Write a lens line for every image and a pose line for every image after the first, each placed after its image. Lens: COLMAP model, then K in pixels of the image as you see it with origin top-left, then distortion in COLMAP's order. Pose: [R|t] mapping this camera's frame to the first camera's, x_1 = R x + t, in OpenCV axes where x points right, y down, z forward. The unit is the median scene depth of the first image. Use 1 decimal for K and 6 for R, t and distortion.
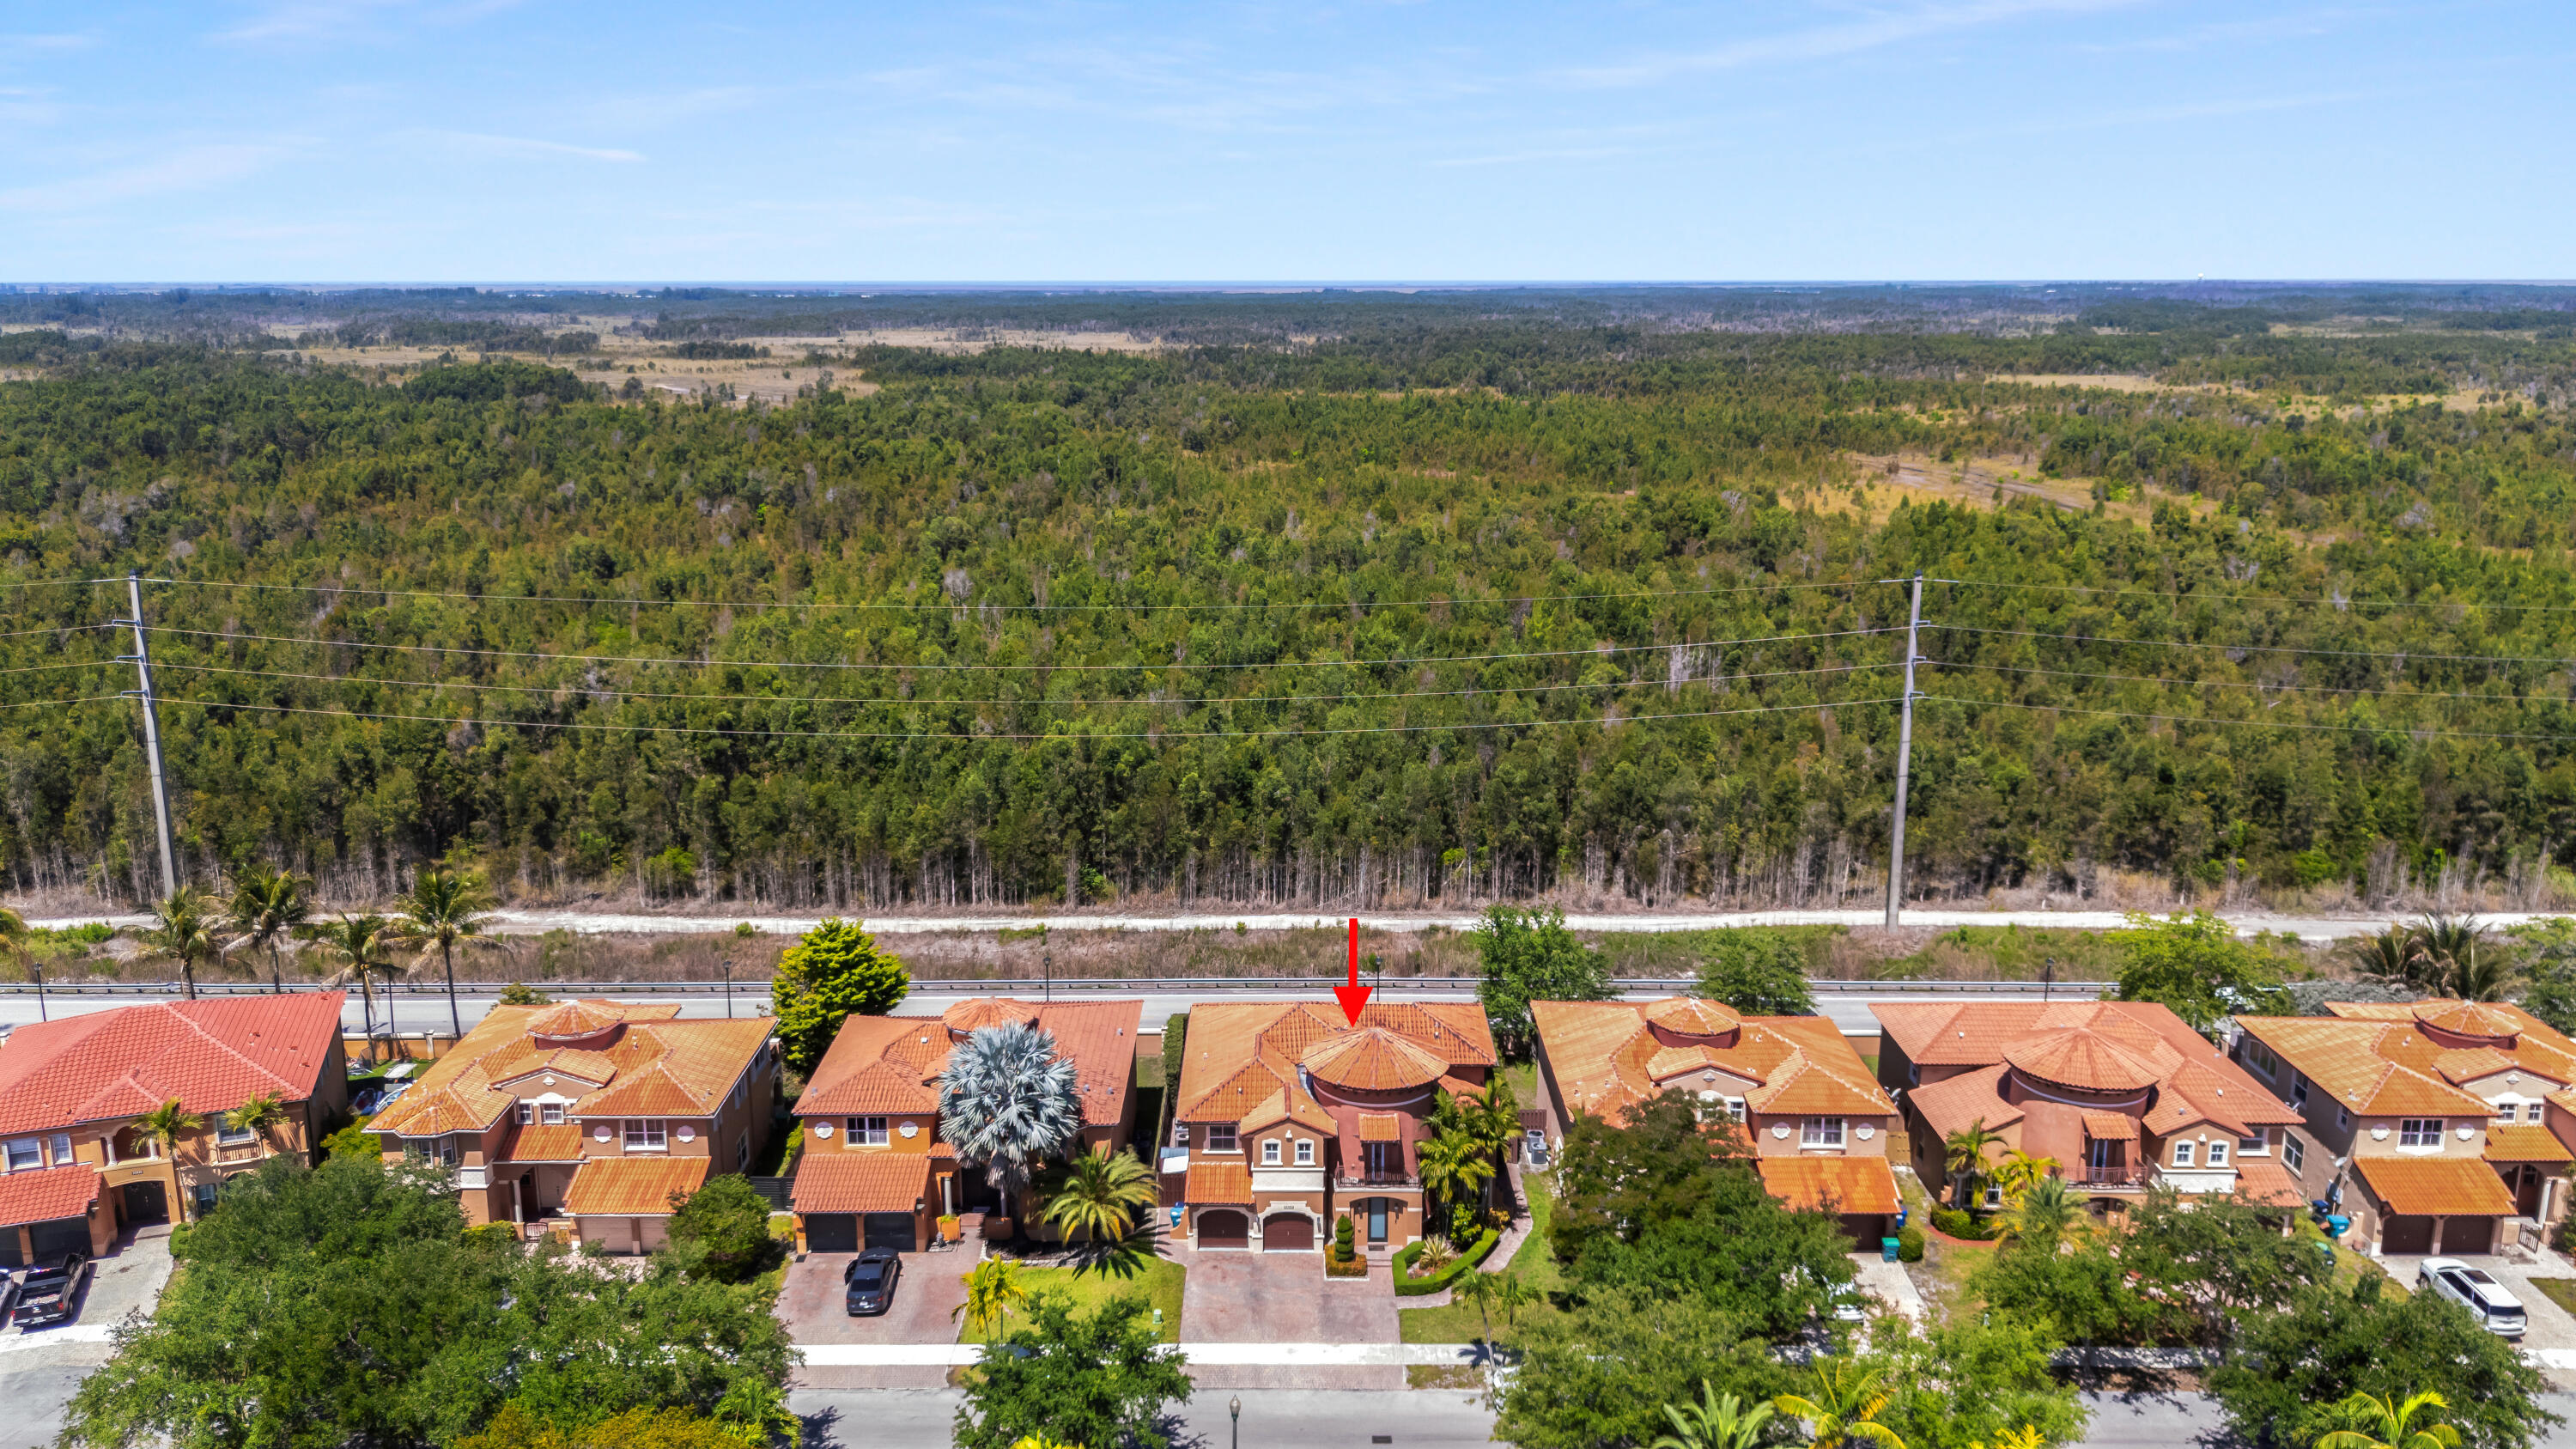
lens RADIAL K [[1887.6, 0, 1288.0], [0, 1887.6, 724.5], [0, 0, 1]] dist [0.084490, -0.092188]
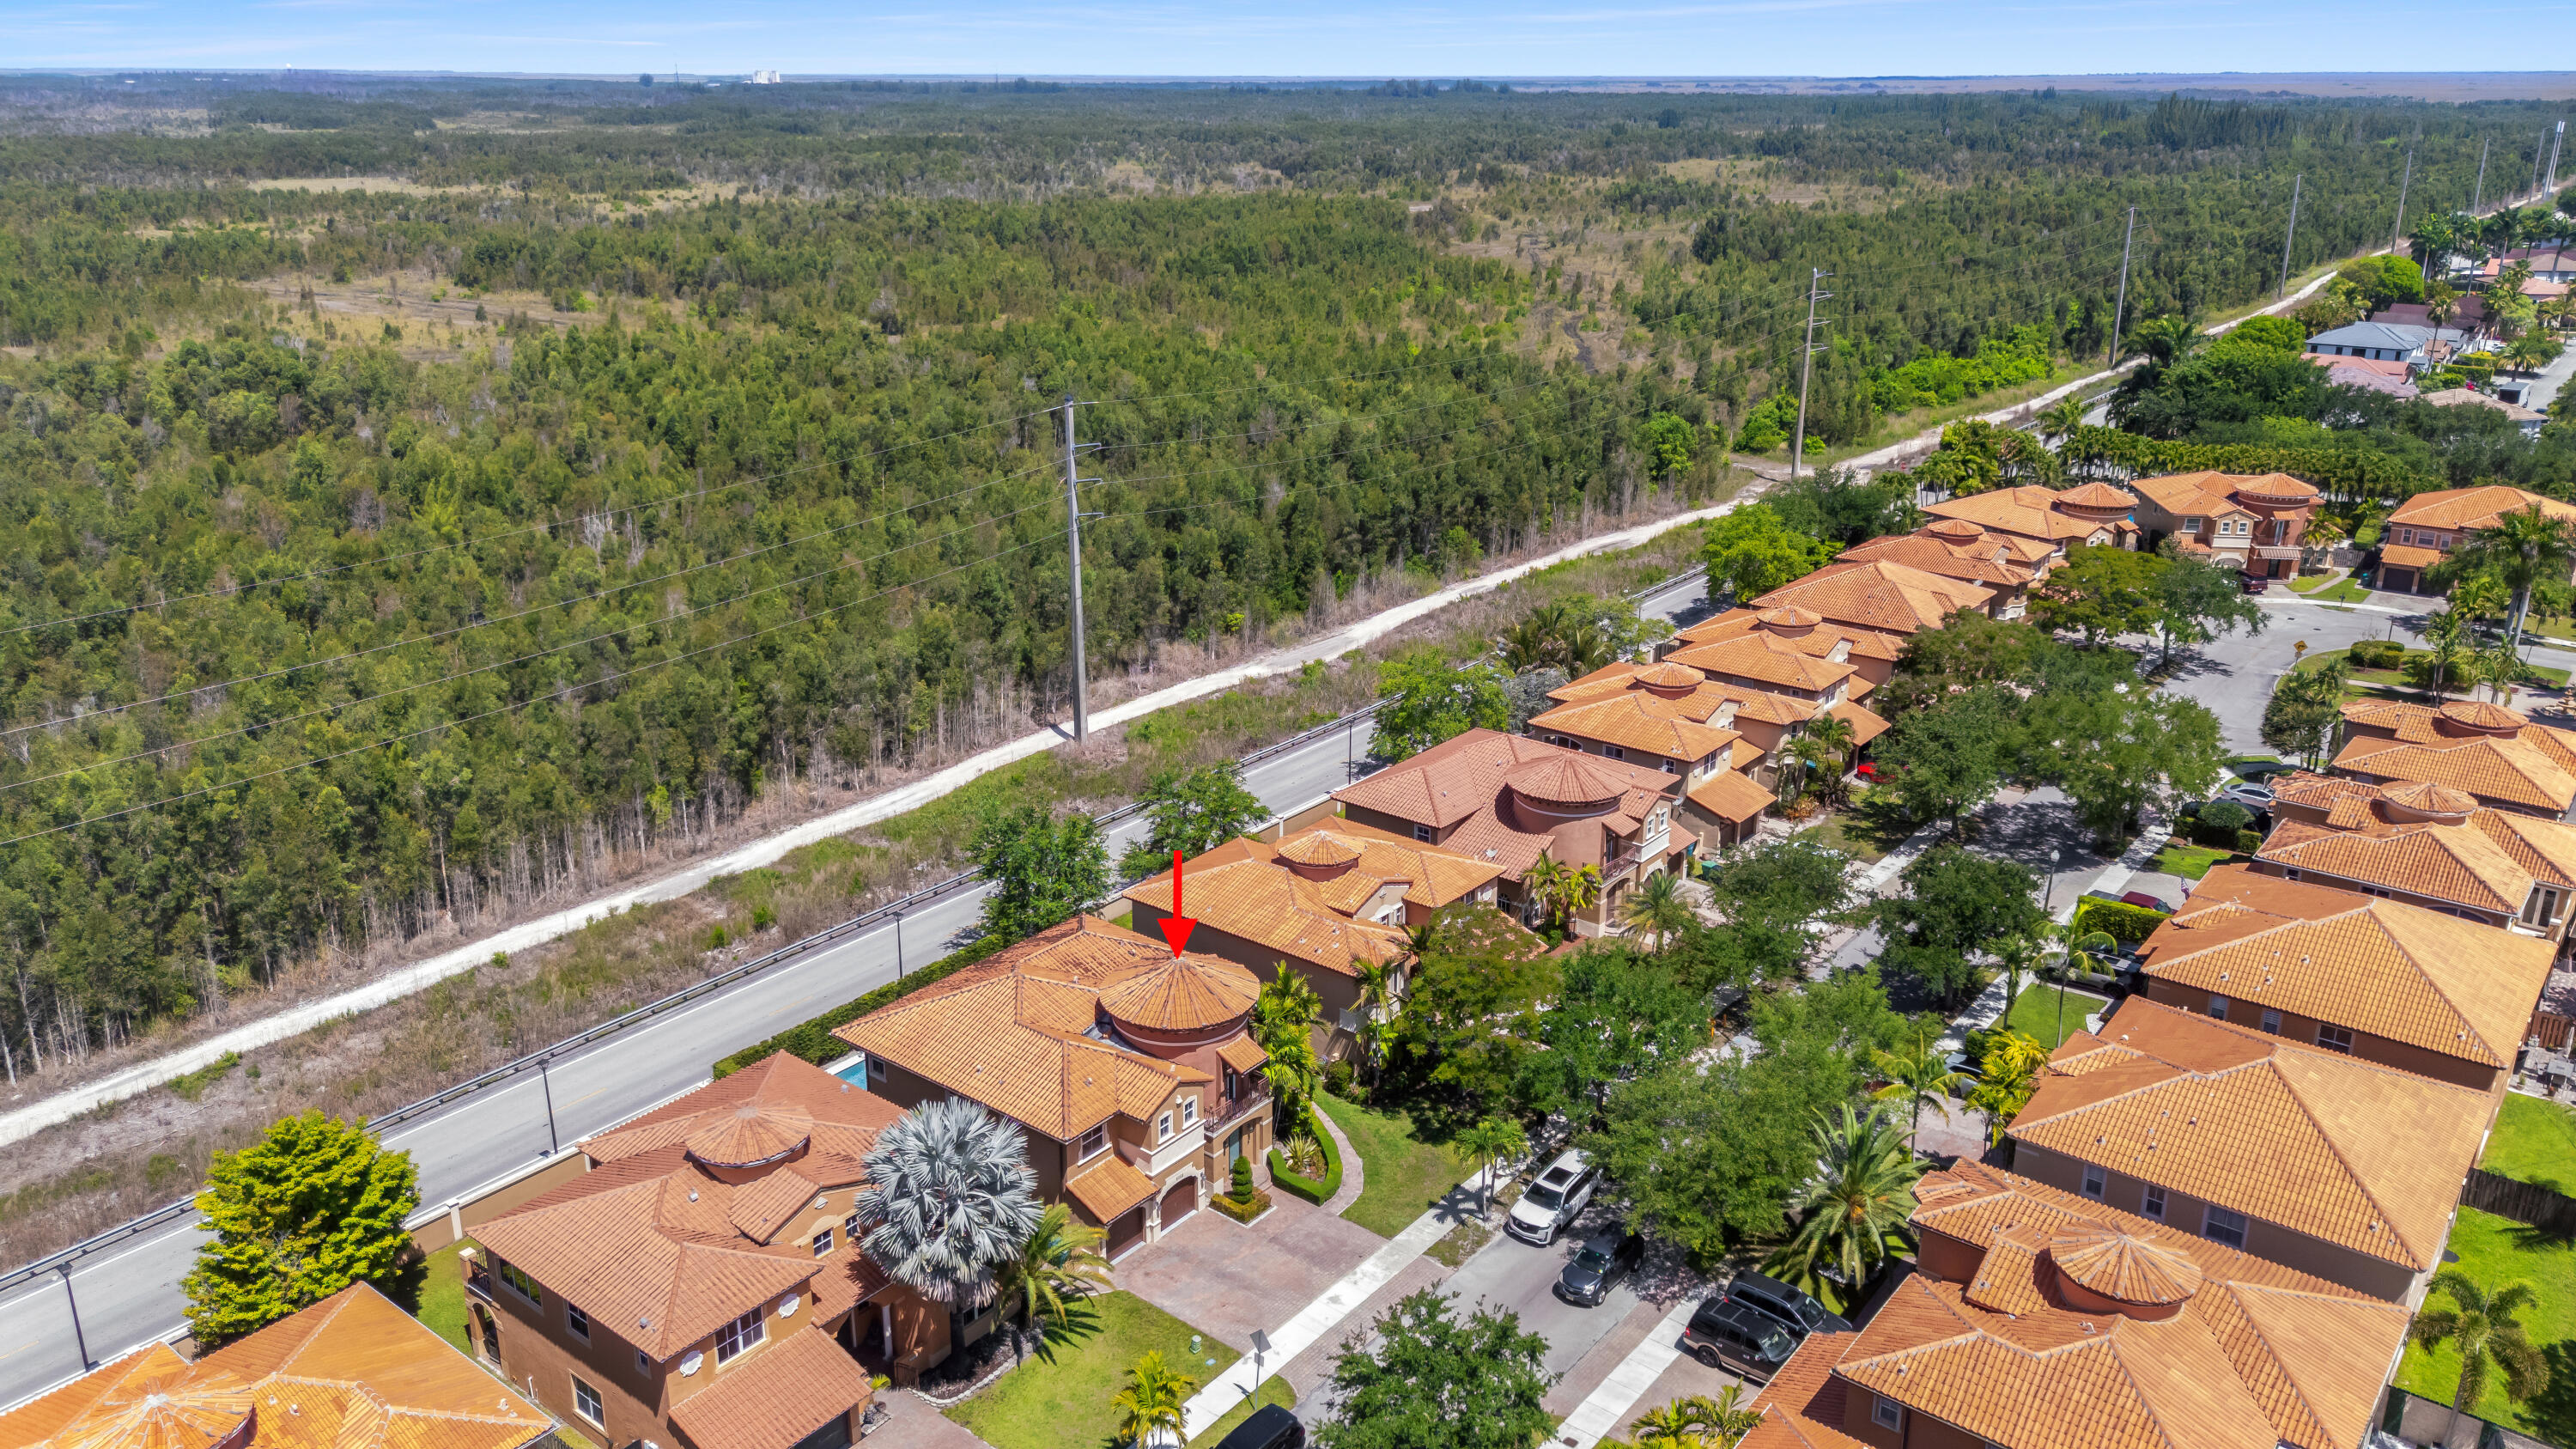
lens RADIAL K [[1887.6, 0, 1288.0], [0, 1887.6, 724.5], [0, 0, 1]] dist [0.084490, -0.092188]
pose [[0.624606, -0.251640, 0.739287, -0.380652], [0.176173, 0.967663, 0.180531, -0.069838], [-0.760809, 0.017482, 0.648740, 0.246046]]
